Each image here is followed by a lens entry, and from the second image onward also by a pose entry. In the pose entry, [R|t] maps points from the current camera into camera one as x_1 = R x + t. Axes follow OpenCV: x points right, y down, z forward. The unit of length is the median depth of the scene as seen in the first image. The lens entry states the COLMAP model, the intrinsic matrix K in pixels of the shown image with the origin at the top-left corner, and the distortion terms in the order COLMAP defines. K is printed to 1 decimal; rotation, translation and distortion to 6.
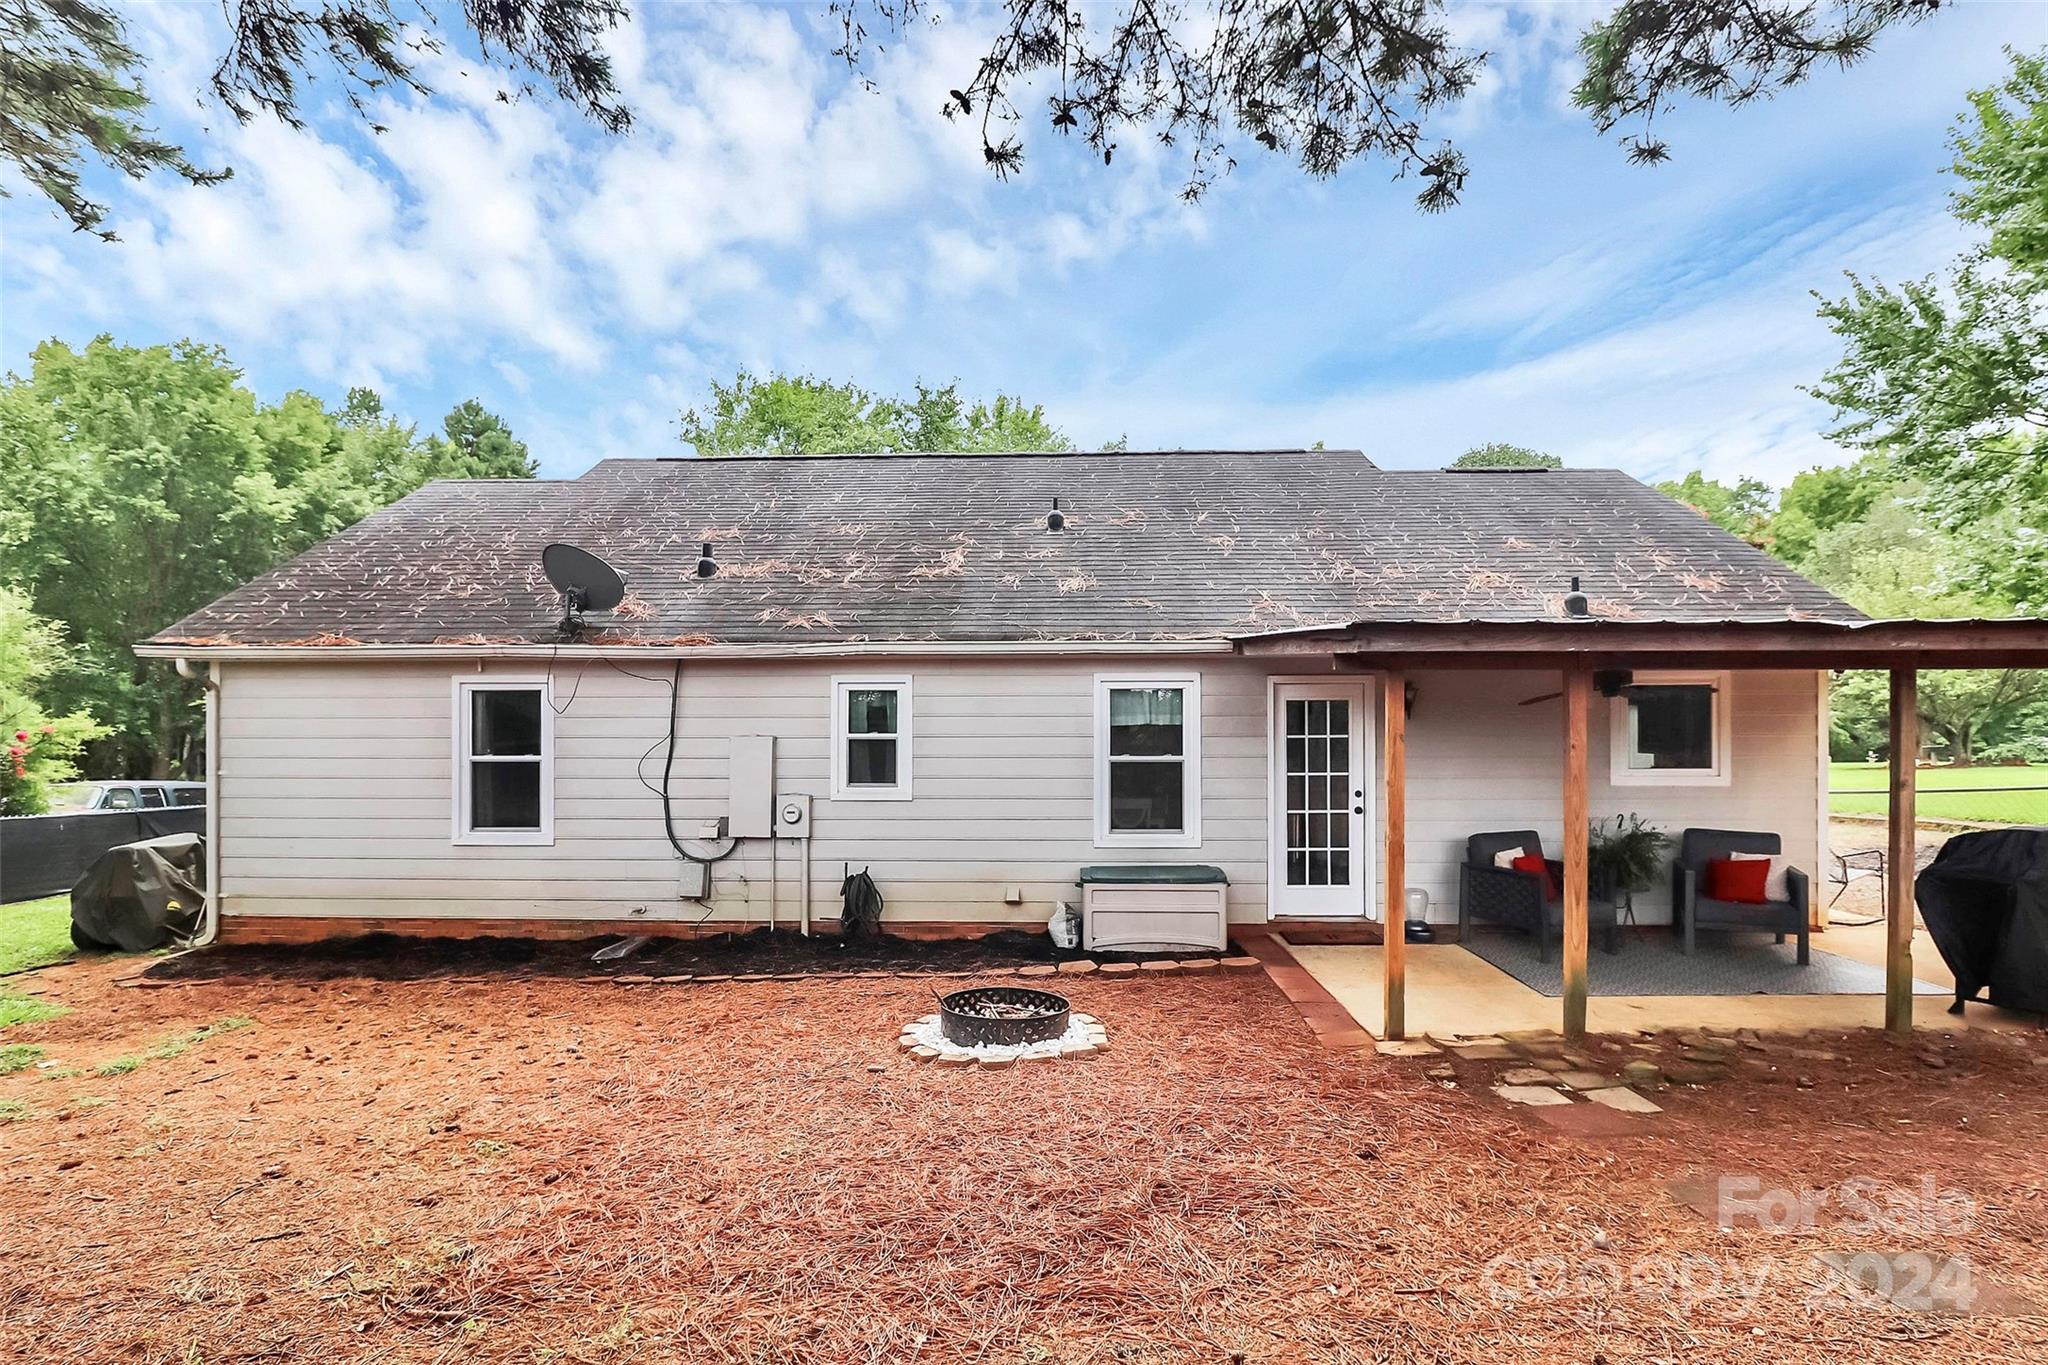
lens RADIAL K [[971.3, 0, 1020.5], [0, 971.3, 684.6], [0, 0, 1]] dist [0.001199, -0.011439]
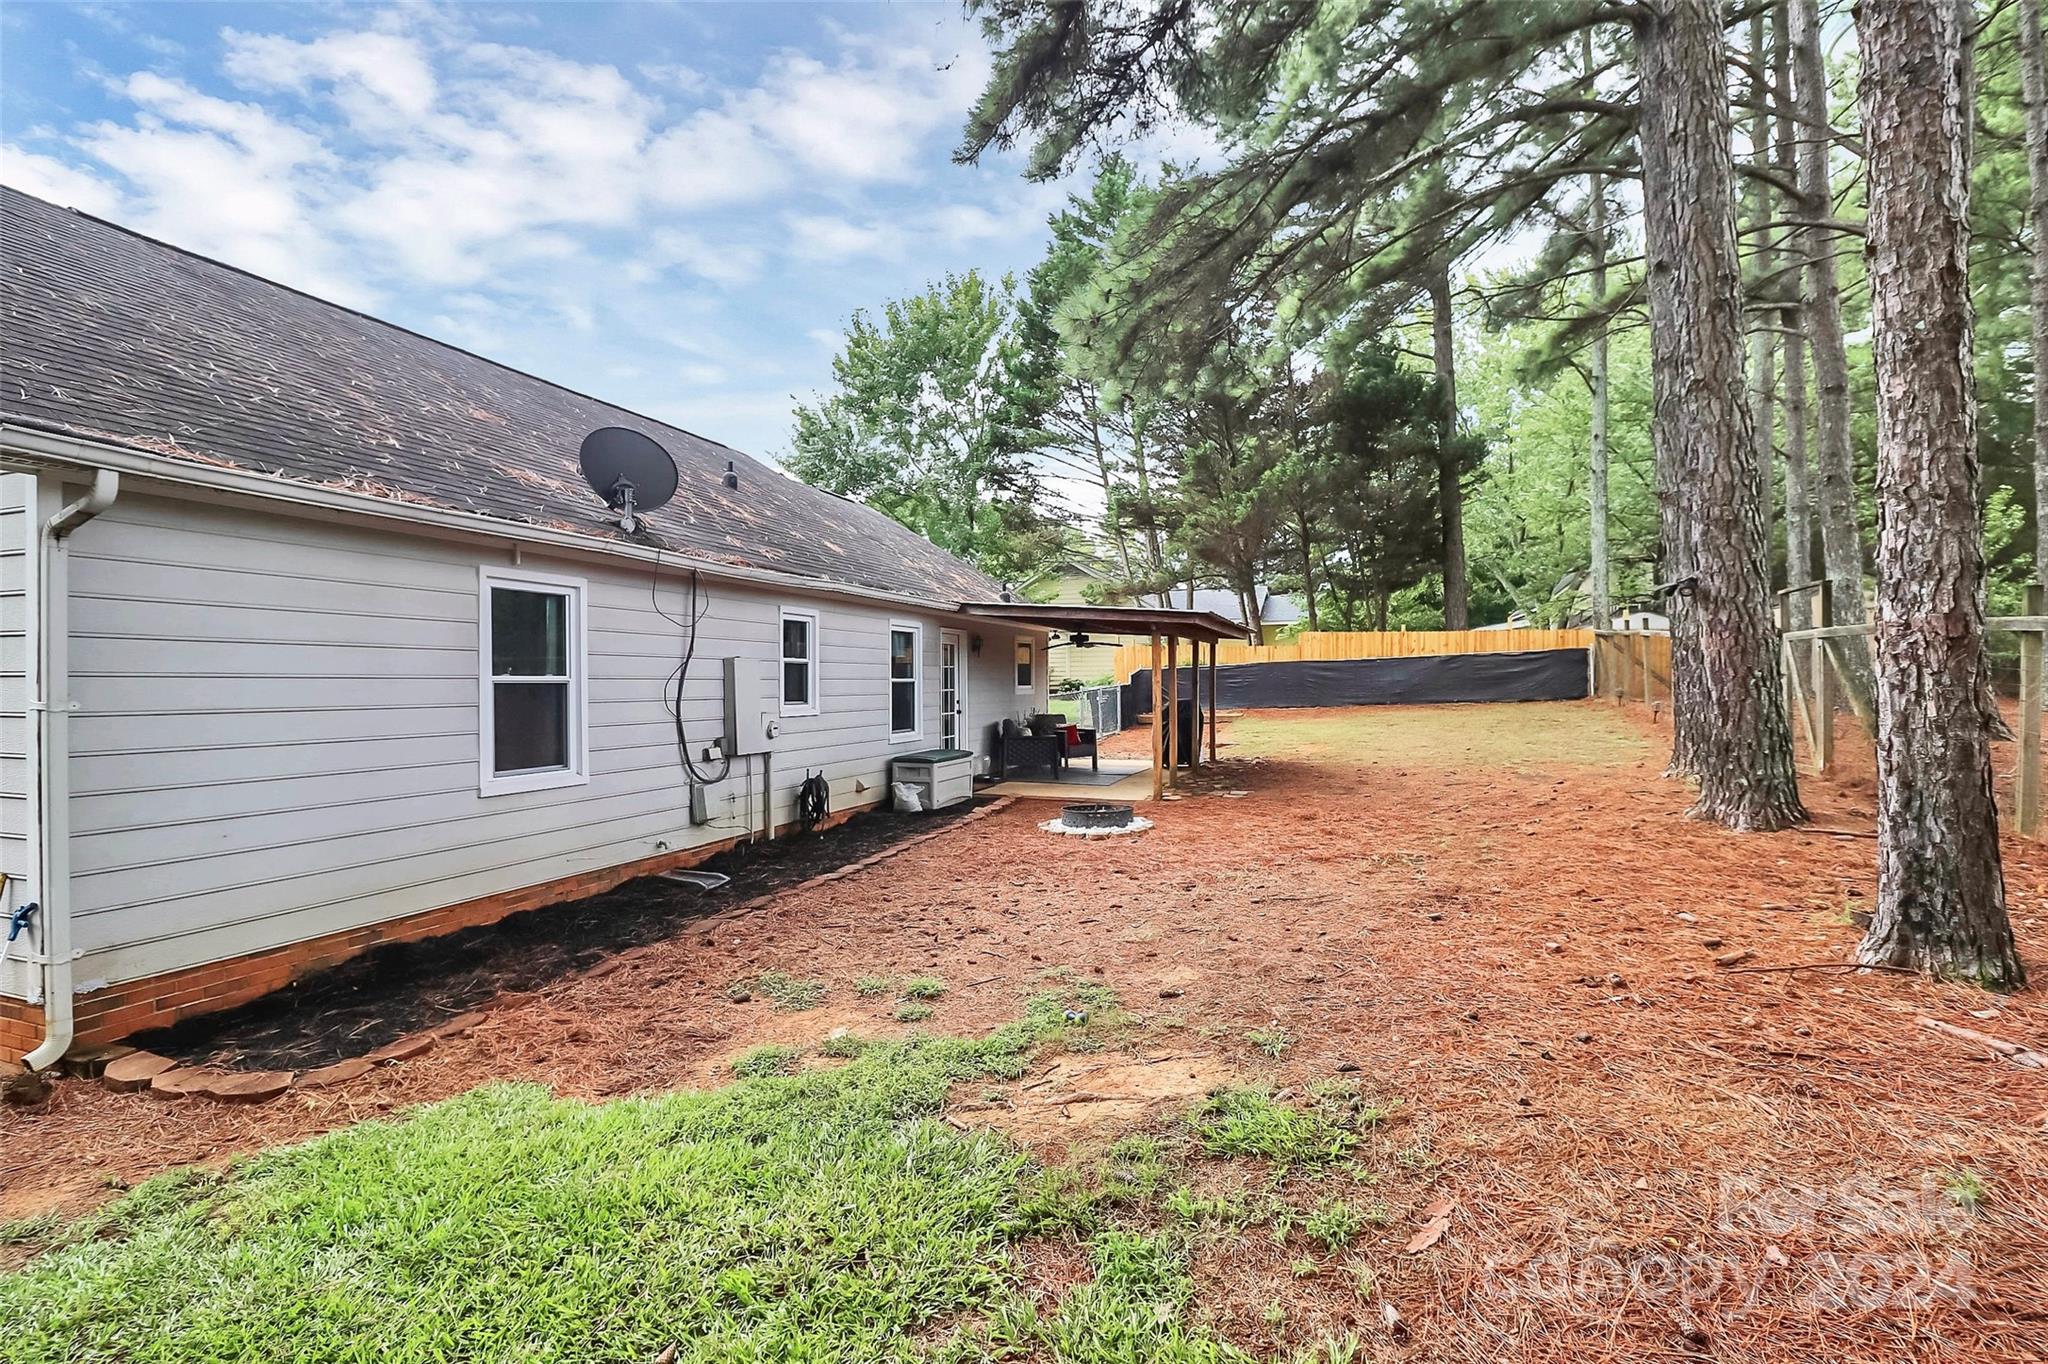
lens RADIAL K [[971.3, 0, 1020.5], [0, 971.3, 684.1], [0, 0, 1]] dist [0.001199, -0.011439]
pose [[0.306253, 0.000317, 0.951950, -1.157694], [0.014067, 0.999889, -0.004859, 0.089444], [-0.951846, 0.014879, 0.306215, 0.388109]]
